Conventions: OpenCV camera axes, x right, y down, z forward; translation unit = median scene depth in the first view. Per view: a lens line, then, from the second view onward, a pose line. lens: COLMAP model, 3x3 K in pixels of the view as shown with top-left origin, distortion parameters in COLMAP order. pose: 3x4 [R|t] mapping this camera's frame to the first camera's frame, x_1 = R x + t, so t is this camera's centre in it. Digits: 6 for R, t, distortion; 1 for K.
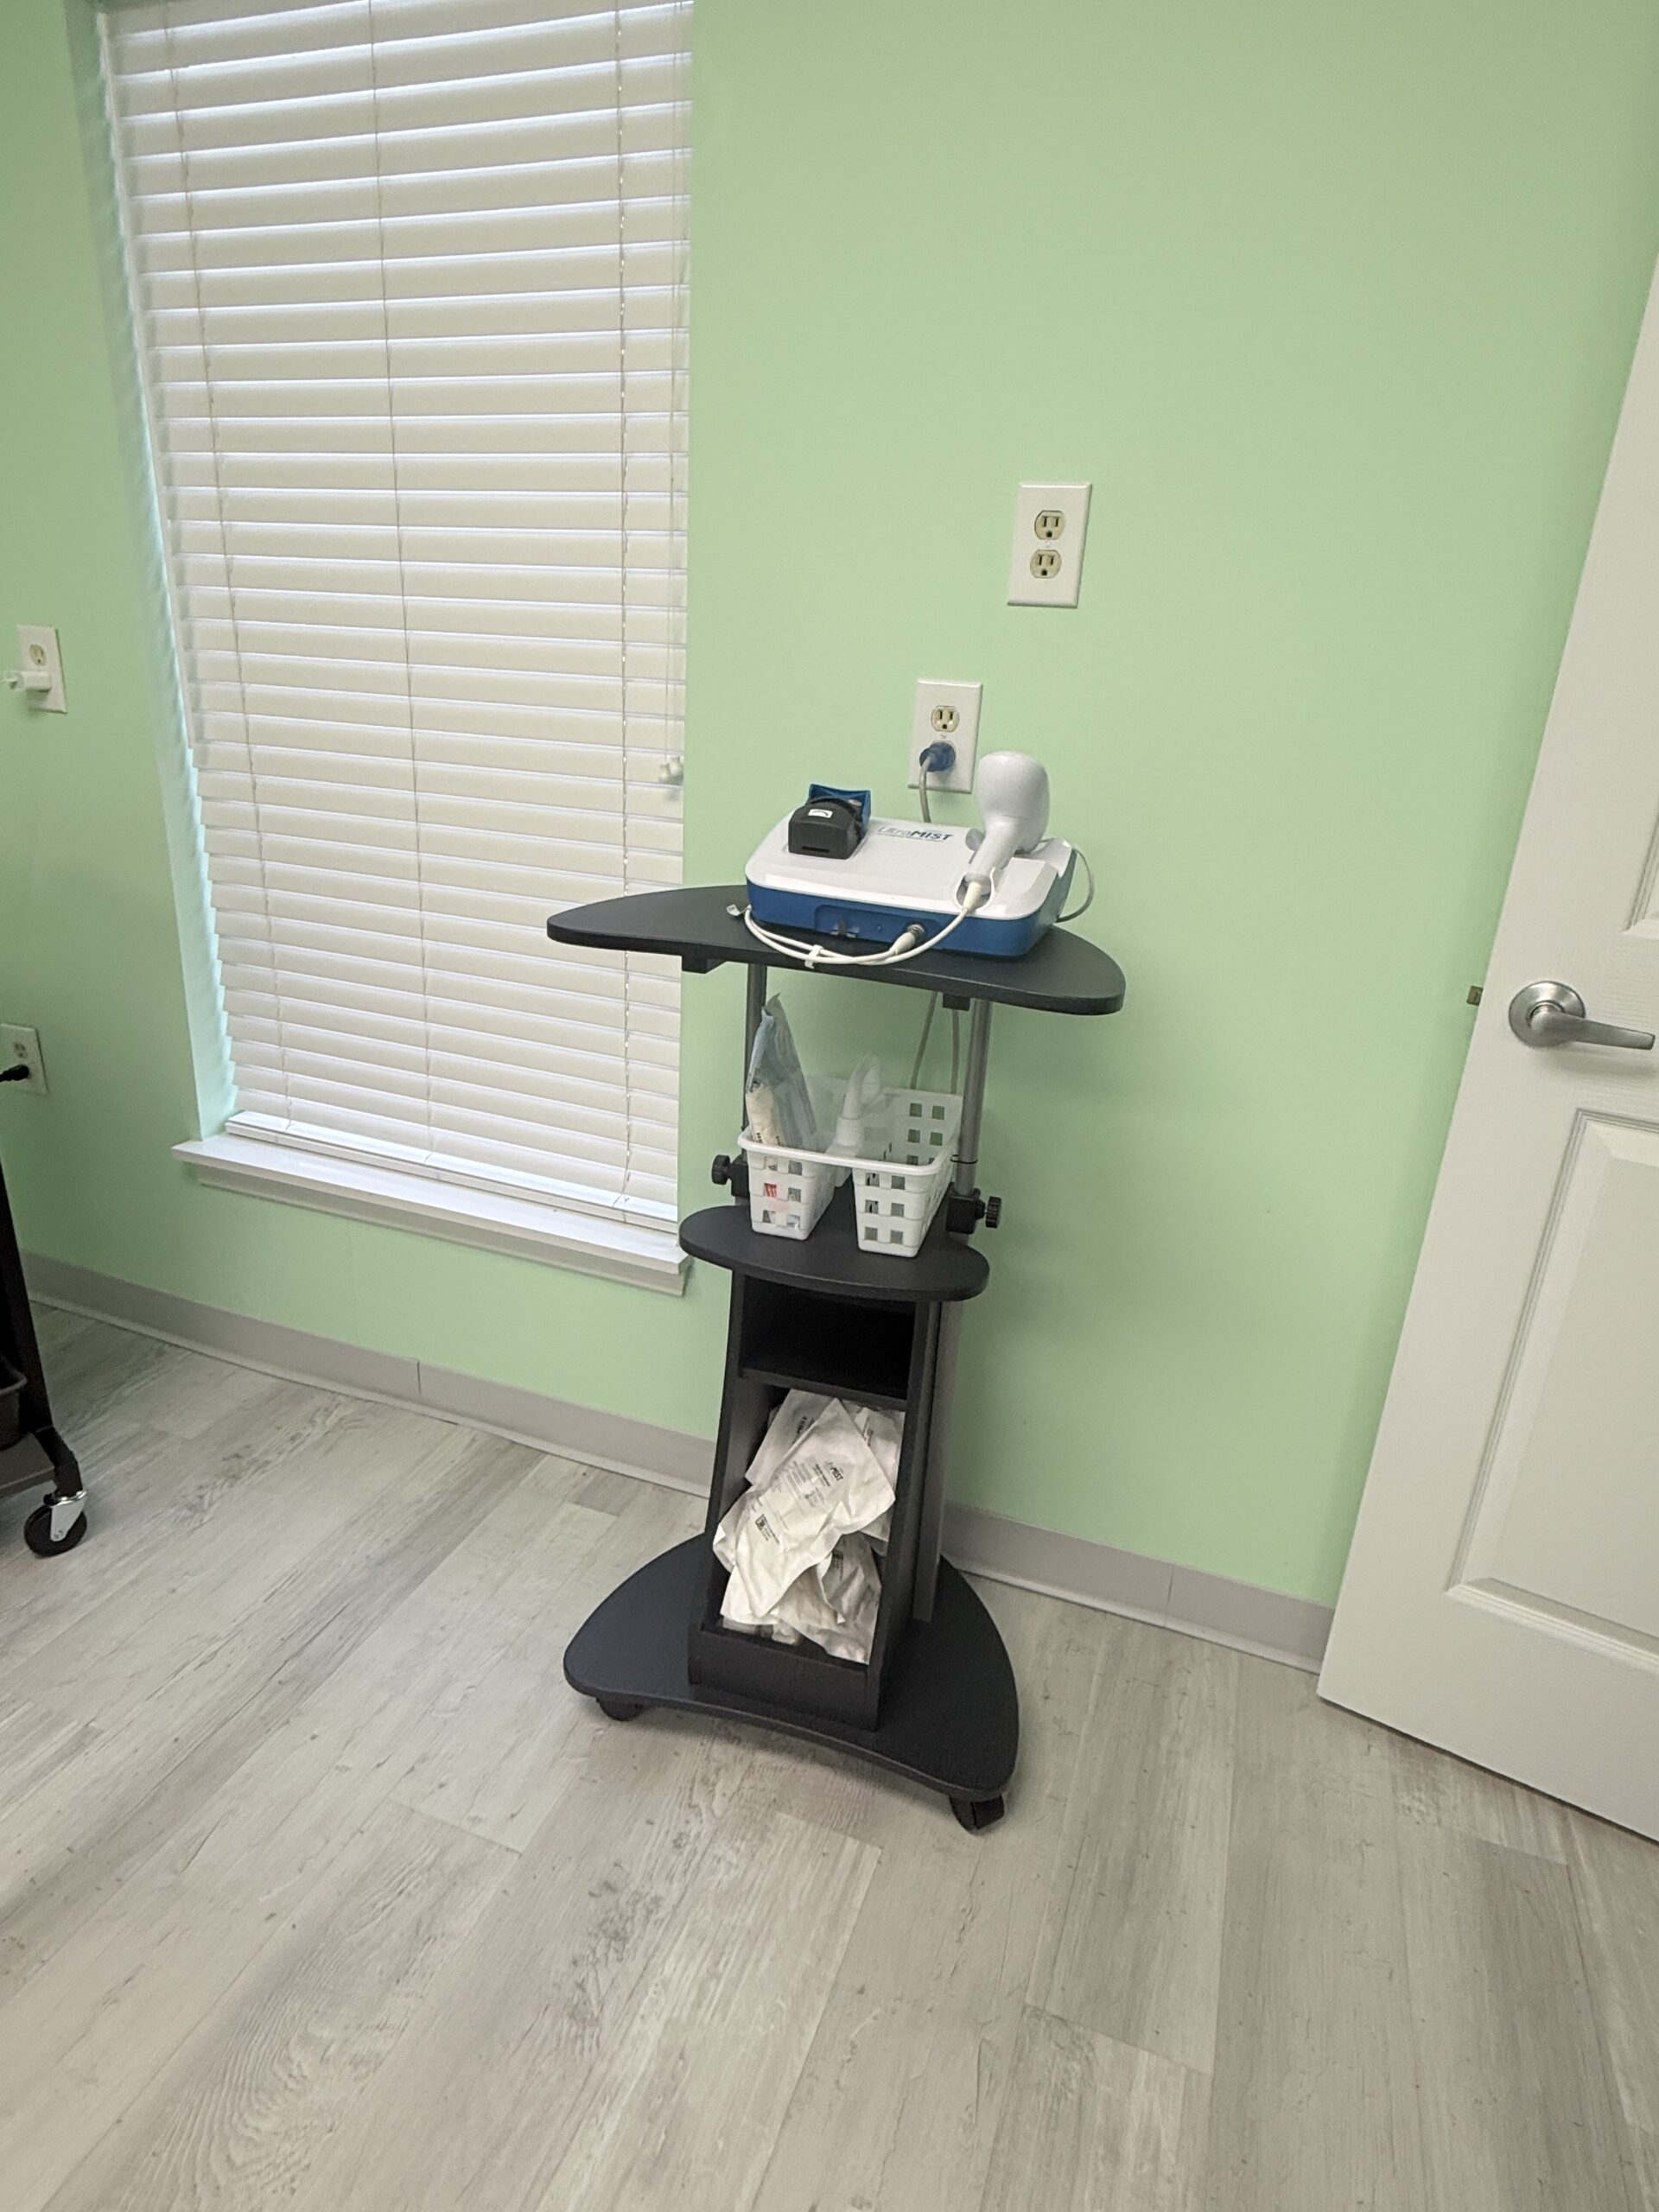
lens RADIAL K [[1255.7, 0, 829.5], [0, 1255.7, 1106.0], [0, 0, 1]] dist [-0.004855, 0.000334]
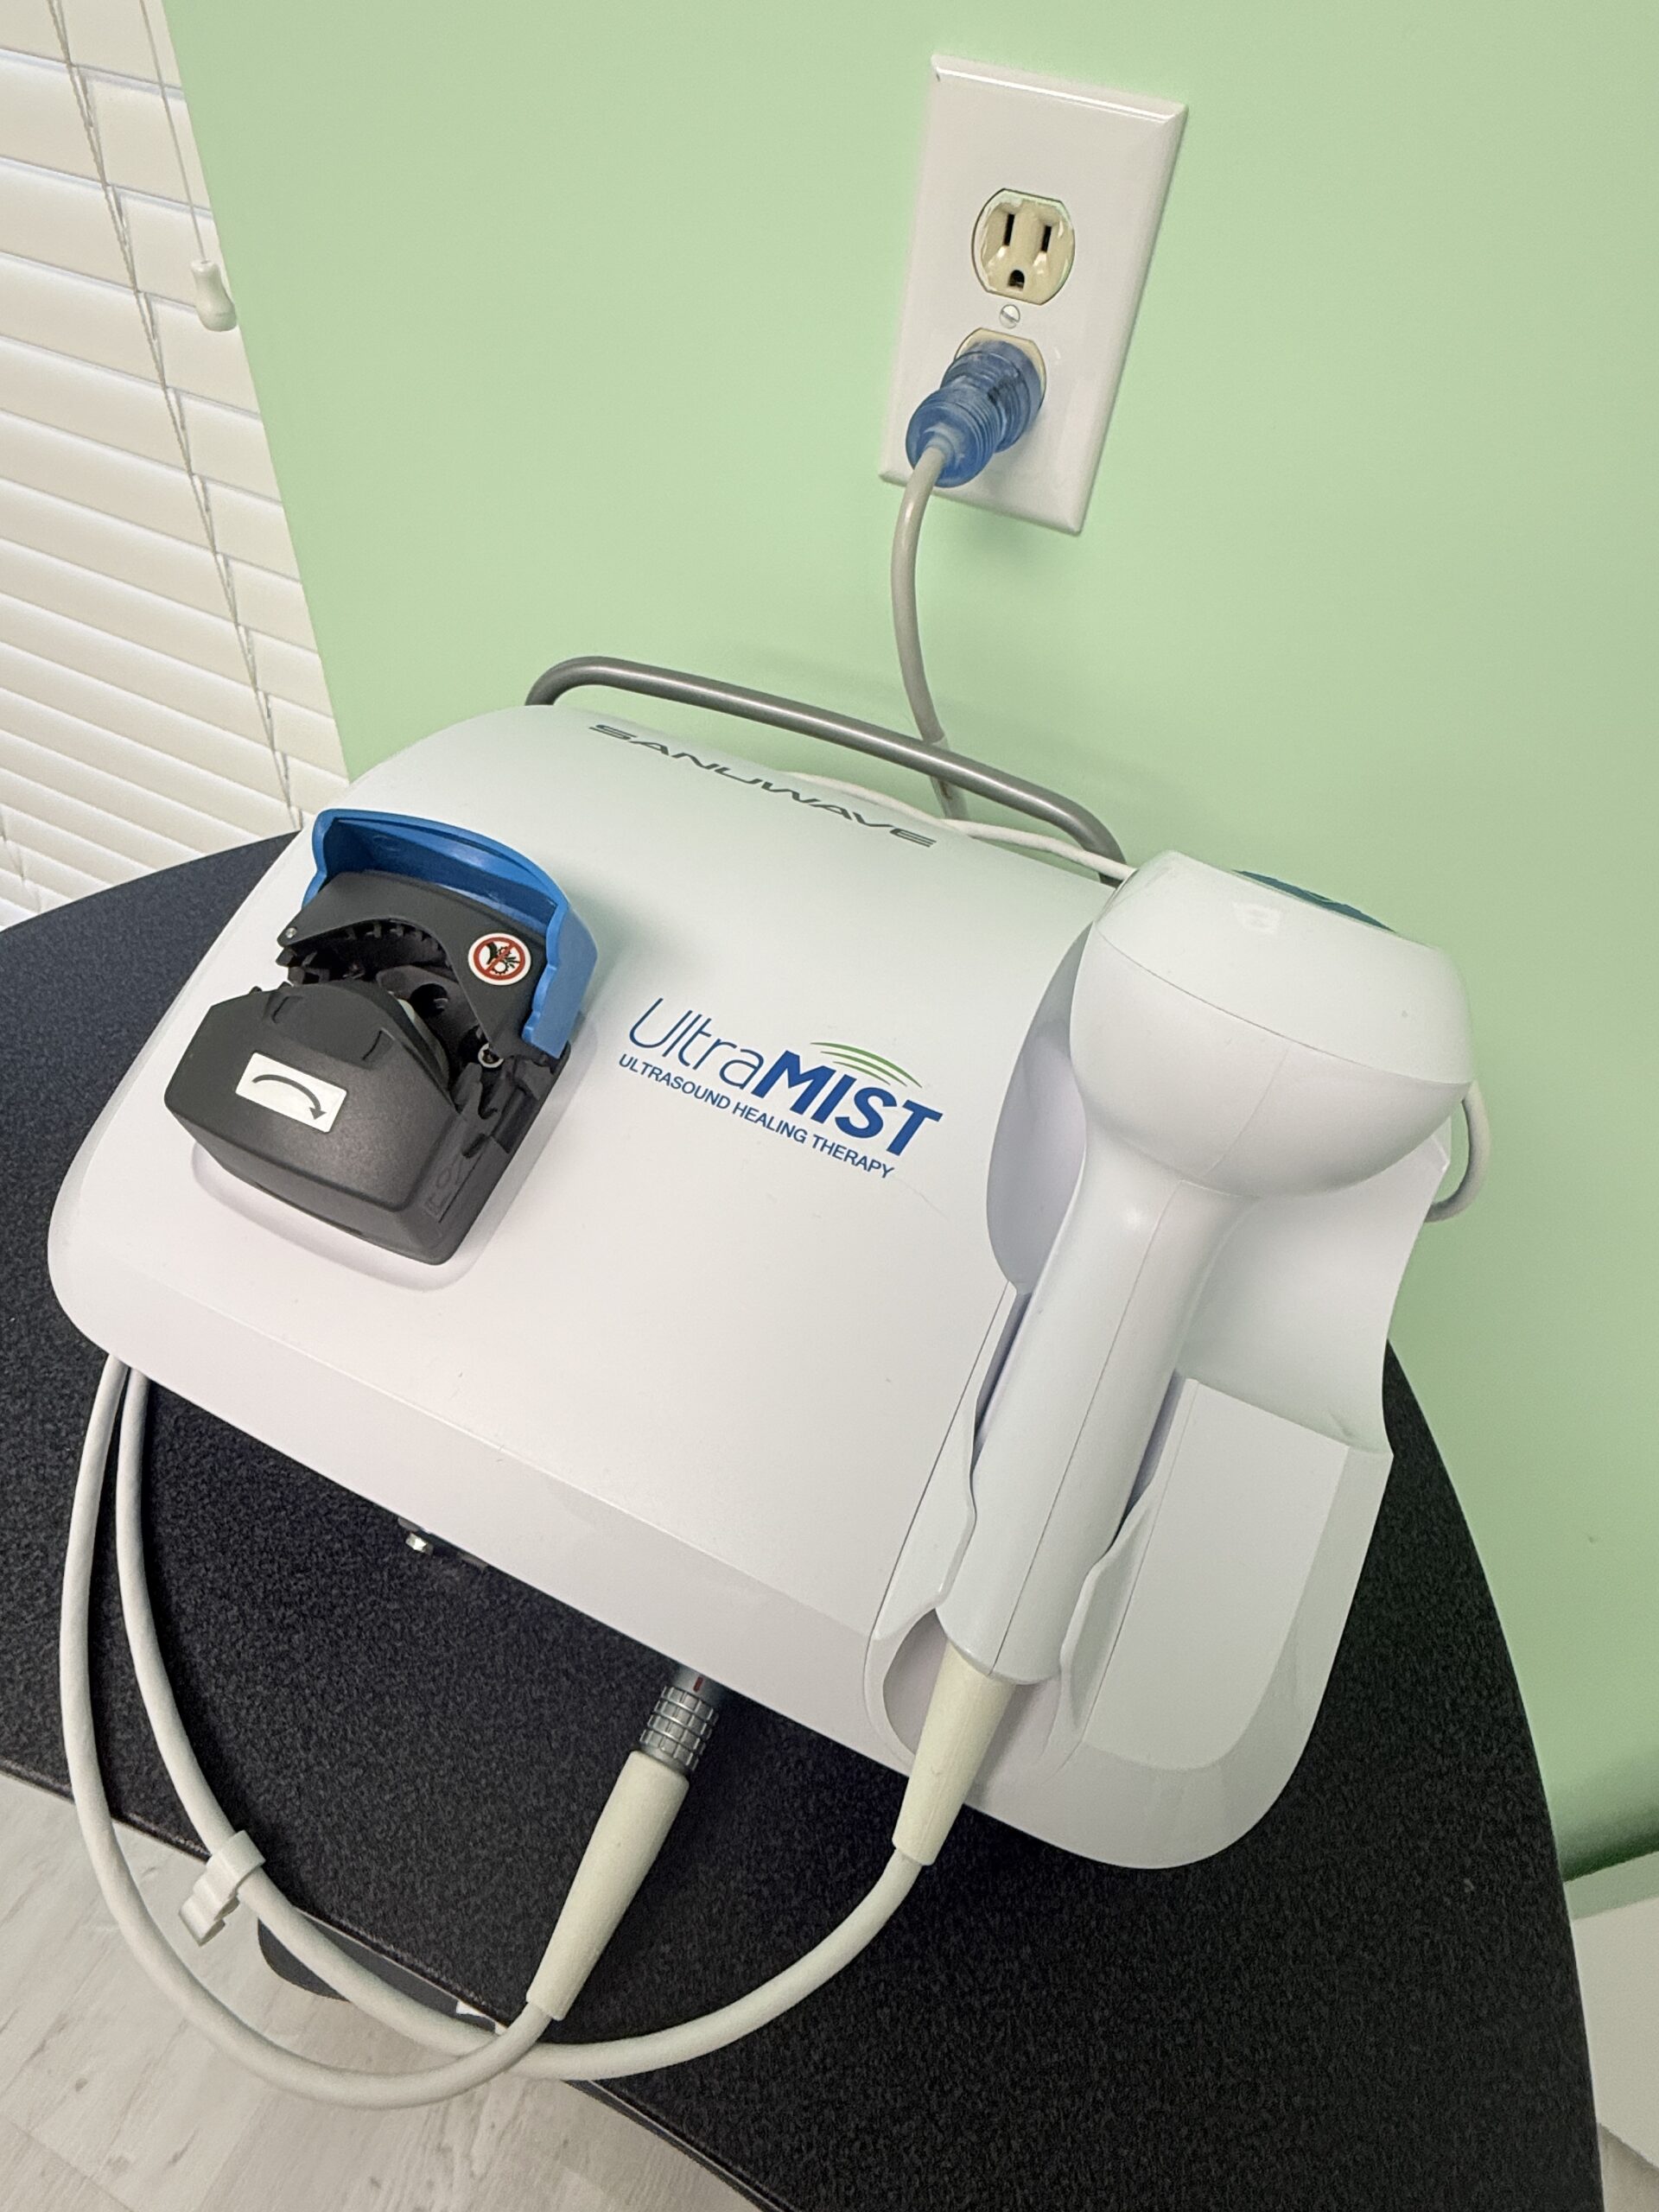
lens RADIAL K [[1255.7, 0, 829.5], [0, 1255.7, 1106.0], [0, 0, 1]] dist [-0.004855, 0.000334]
pose [[0.997264, 0.072636, -0.013750, 0.068895], [-0.057402, 0.878046, 0.475122, -0.276007], [0.046584, -0.473033, 0.879812, 0.684006]]
